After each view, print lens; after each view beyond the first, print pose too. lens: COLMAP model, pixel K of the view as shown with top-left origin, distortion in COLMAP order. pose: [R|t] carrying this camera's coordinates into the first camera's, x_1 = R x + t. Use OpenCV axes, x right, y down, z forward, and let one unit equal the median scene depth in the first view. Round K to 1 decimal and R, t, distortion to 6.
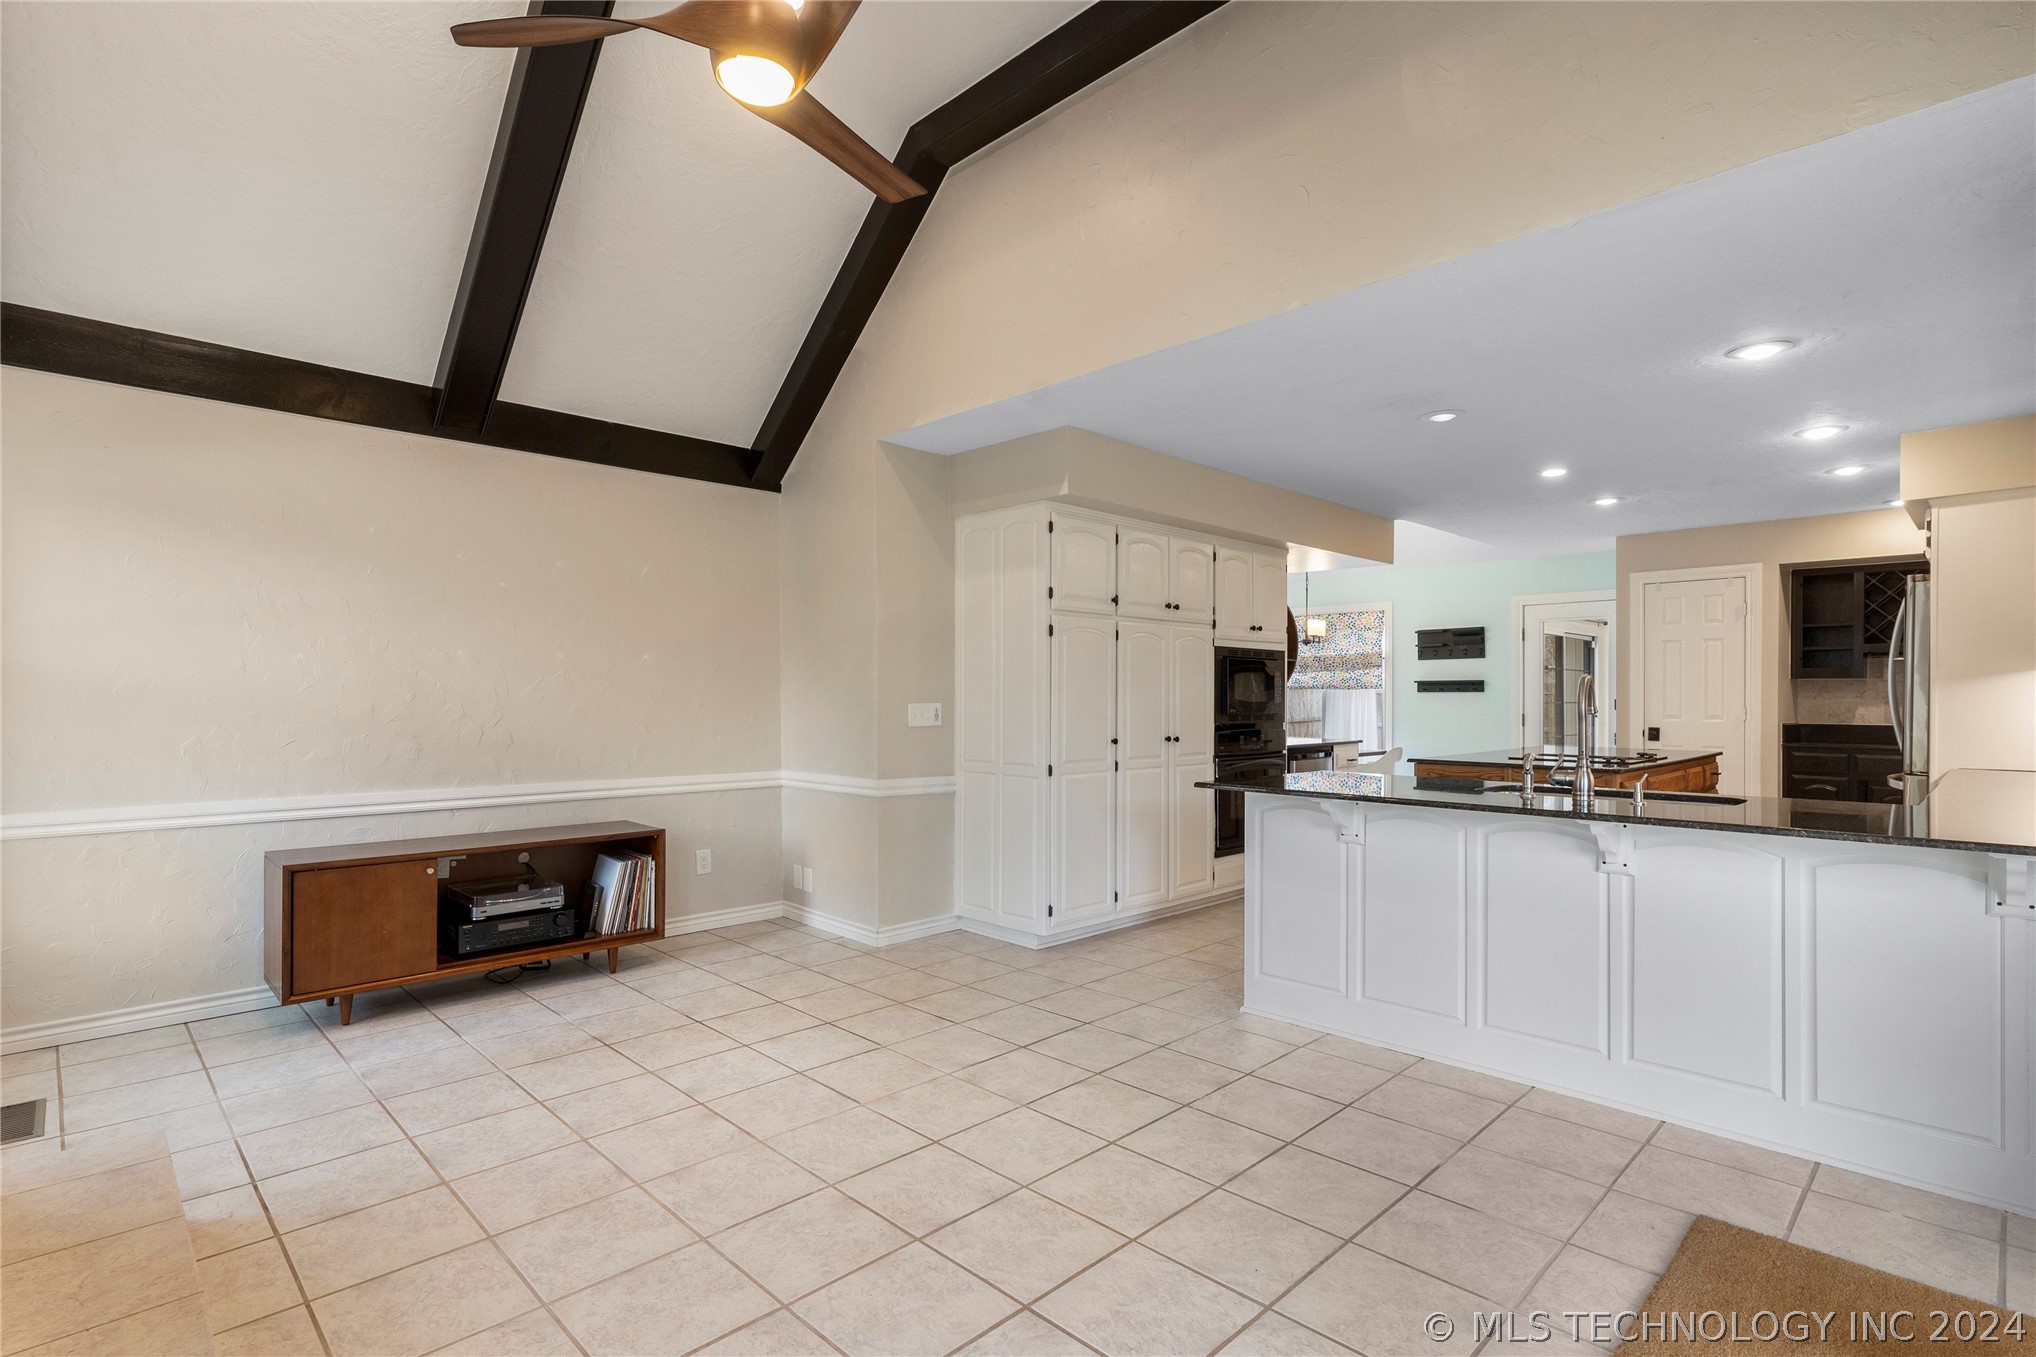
lens RADIAL K [[991.2, 0, 1017.7], [0, 991.2, 697.1], [0, 0, 1]] dist [0.002021, 0.000404]
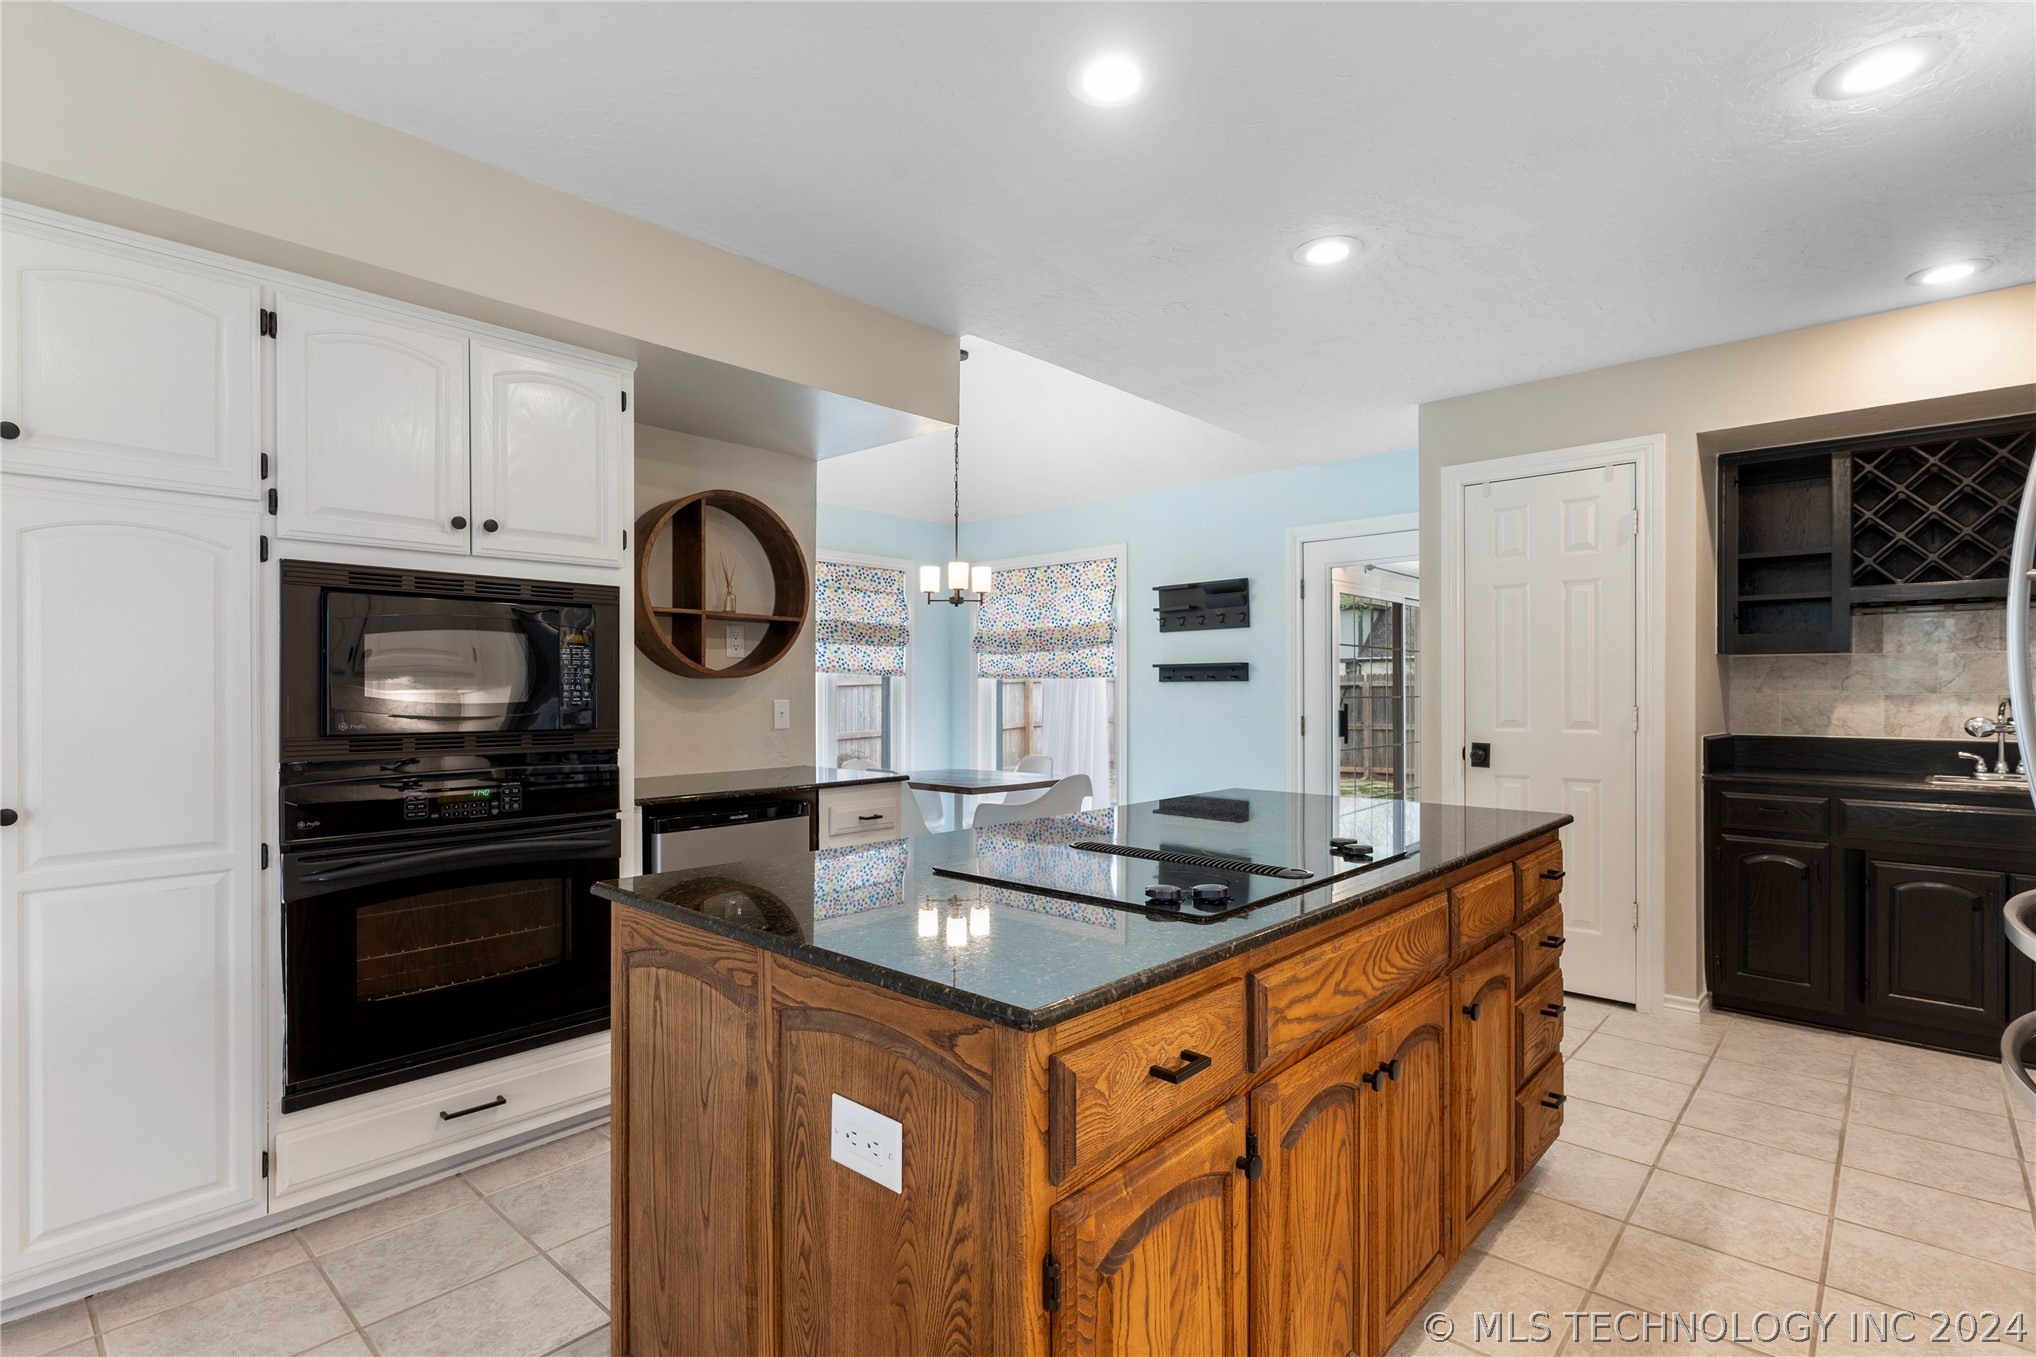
lens RADIAL K [[989.3, 0, 1013.0], [0, 989.3, 688.9], [0, 0, 1]] dist [0.002242, 0.000693]
pose [[0.998627, -0.003459, 0.052273, 0.378444], [0.003532, 0.999993, -0.001305, 0.000109], [-0.052269, 0.001487, 0.998632, 0.496336]]
